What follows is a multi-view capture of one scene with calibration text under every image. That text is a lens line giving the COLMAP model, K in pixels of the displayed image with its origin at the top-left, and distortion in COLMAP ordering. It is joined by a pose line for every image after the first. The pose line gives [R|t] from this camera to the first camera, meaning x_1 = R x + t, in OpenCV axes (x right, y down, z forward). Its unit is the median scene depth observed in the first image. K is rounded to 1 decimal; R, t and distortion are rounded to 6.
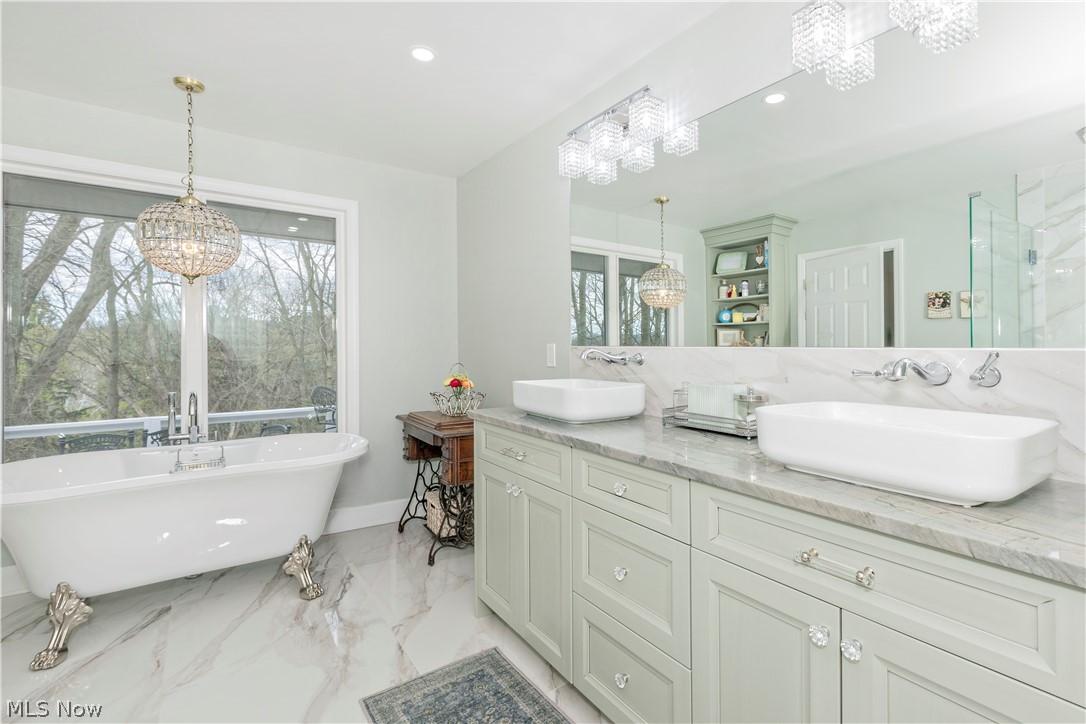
lens RADIAL K [[502.6, 0, 548.5], [0, 502.6, 353.2], [0, 0, 1]] dist [0.001765, -0.000456]
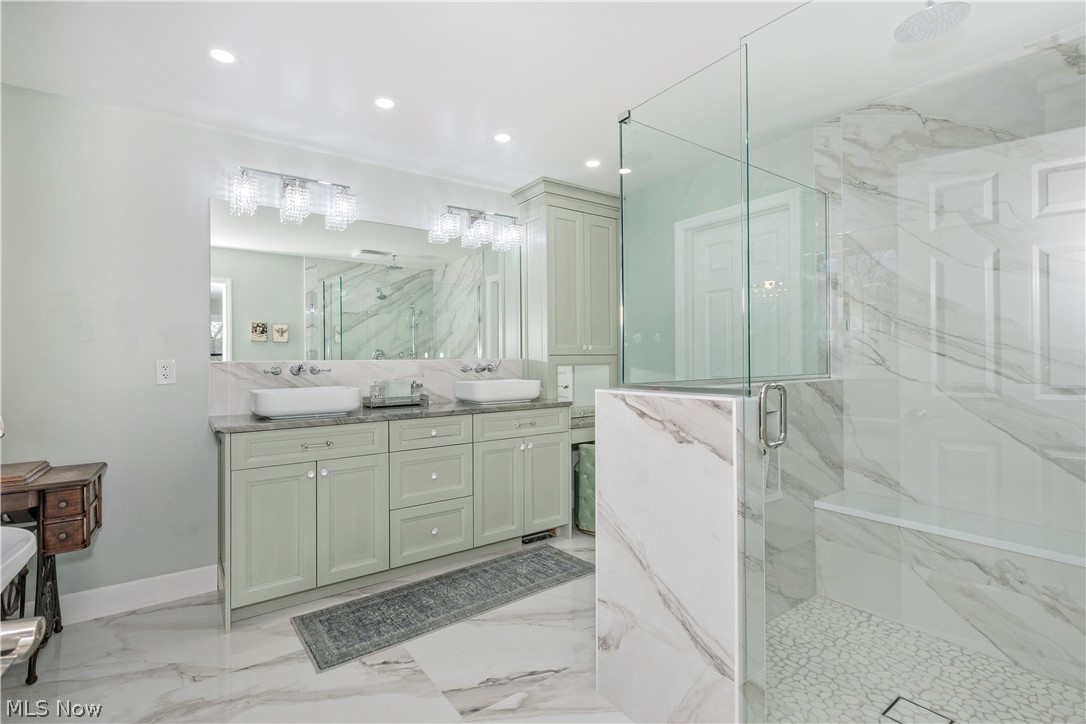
lens RADIAL K [[502.6, 0, 548.5], [0, 502.6, 353.2], [0, 0, 1]] dist [0.001765, -0.000456]
pose [[-0.026863, 0.009708, 0.999592, -1.406710], [0.021877, 0.999719, -0.009121, -0.008300], [-0.999400, 0.021623, -0.027068, 0.457064]]
